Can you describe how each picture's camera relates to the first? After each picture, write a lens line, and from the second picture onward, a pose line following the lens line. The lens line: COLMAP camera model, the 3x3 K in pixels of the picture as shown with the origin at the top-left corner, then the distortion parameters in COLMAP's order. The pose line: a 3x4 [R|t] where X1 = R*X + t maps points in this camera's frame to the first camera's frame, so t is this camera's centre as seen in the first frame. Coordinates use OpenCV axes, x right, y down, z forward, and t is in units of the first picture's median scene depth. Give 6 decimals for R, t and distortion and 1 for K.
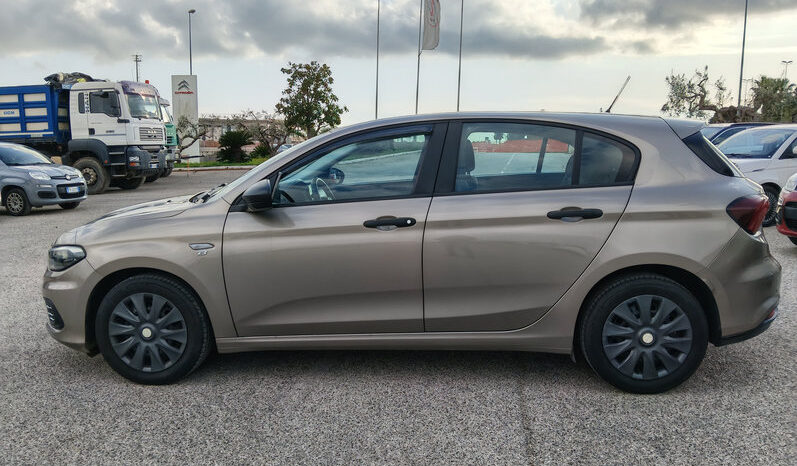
lens RADIAL K [[644.1, 0, 398.3], [0, 644.1, 234.3], [0, 0, 1]] dist [0.080362, -0.171446]
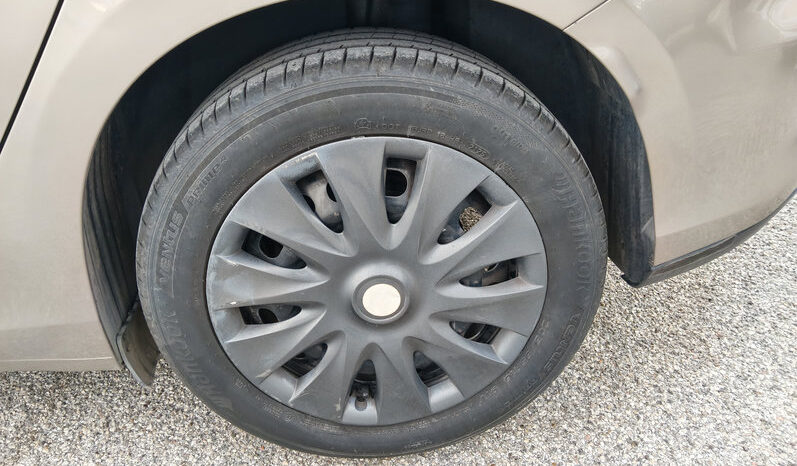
lens RADIAL K [[611.5, 0, 399.1], [0, 611.5, 227.3], [0, 0, 1]] dist [0.014152, 0.001834]
pose [[0.986177, -0.108805, 0.124967, 0.342151], [0.057328, 0.931664, 0.358769, 0.043210], [-0.155464, -0.346645, 0.925023, 0.737782]]
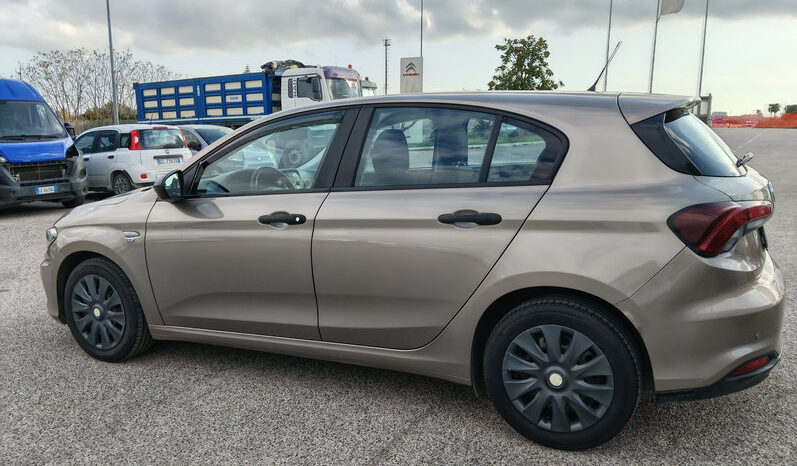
lens RADIAL K [[644.1, 0, 396.6], [0, 644.1, 236.1], [0, 0, 1]] dist [0.080362, -0.171446]
pose [[0.932193, 0.051210, -0.358320, 0.448618], [-0.037925, 0.998311, 0.044010, -0.038820], [0.359968, -0.027436, 0.932561, 0.189842]]
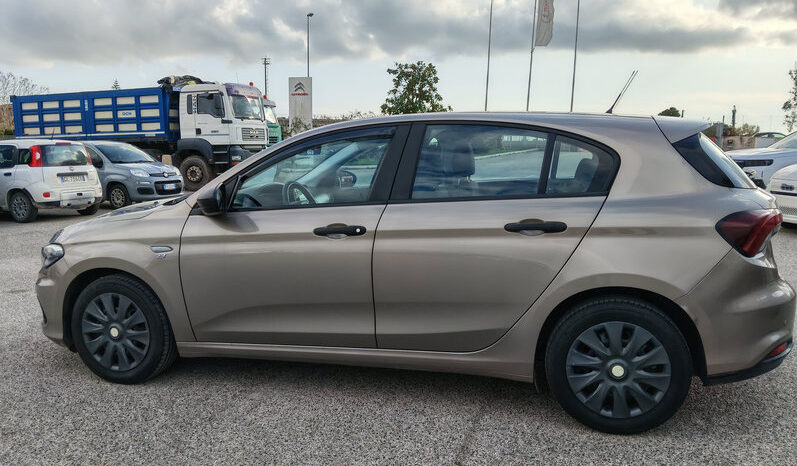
lens RADIAL K [[644.1, 0, 397.2], [0, 644.1, 237.7], [0, 0, 1]] dist [0.080362, -0.171446]
pose [[0.983213, 0.029159, -0.180119, 0.229376], [-0.027997, 0.999568, 0.008991, -0.018243], [0.180303, -0.003798, 0.983604, 0.080297]]
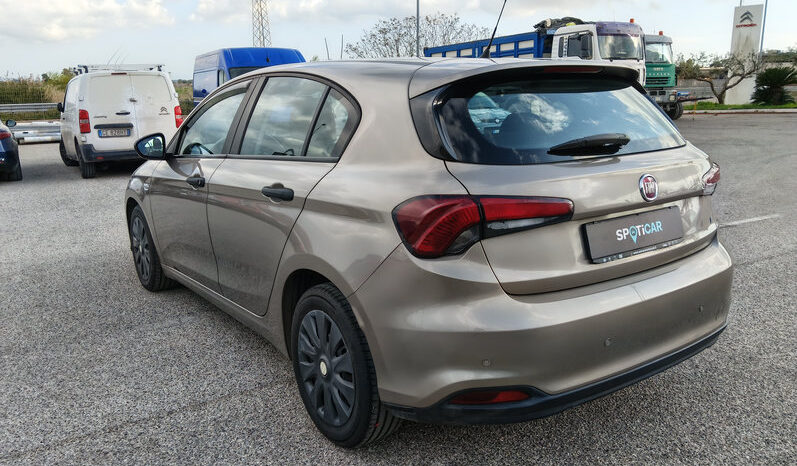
lens RADIAL K [[644.1, 0, 400.4], [0, 644.1, 238.0], [0, 0, 1]] dist [0.080362, -0.171446]
pose [[0.651653, 0.162131, -0.740987, 0.912568], [-0.089744, 0.986507, 0.136927, -0.092917], [0.753190, -0.022729, 0.657411, 0.545668]]
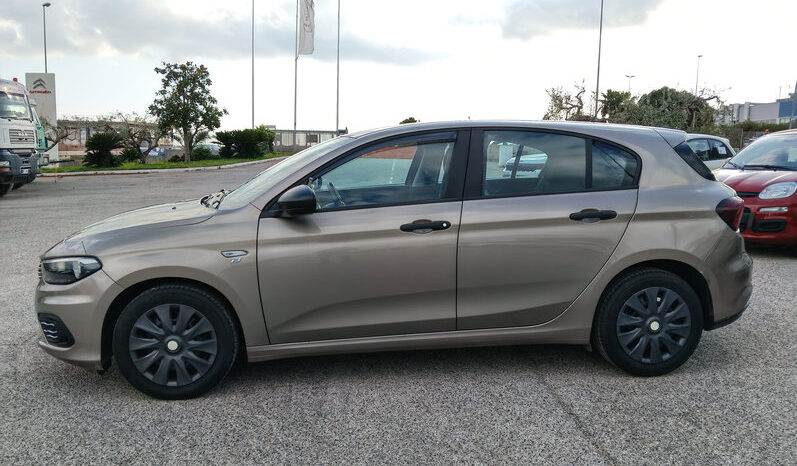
lens RADIAL K [[644.1, 0, 396.6], [0, 644.1, 233.0], [0, 0, 1]] dist [0.080362, -0.171446]
pose [[0.980028, -0.018724, 0.197977, -0.252052], [0.020644, 0.999758, -0.007638, -0.000109], [-0.197786, 0.011573, 0.980177, -0.006597]]
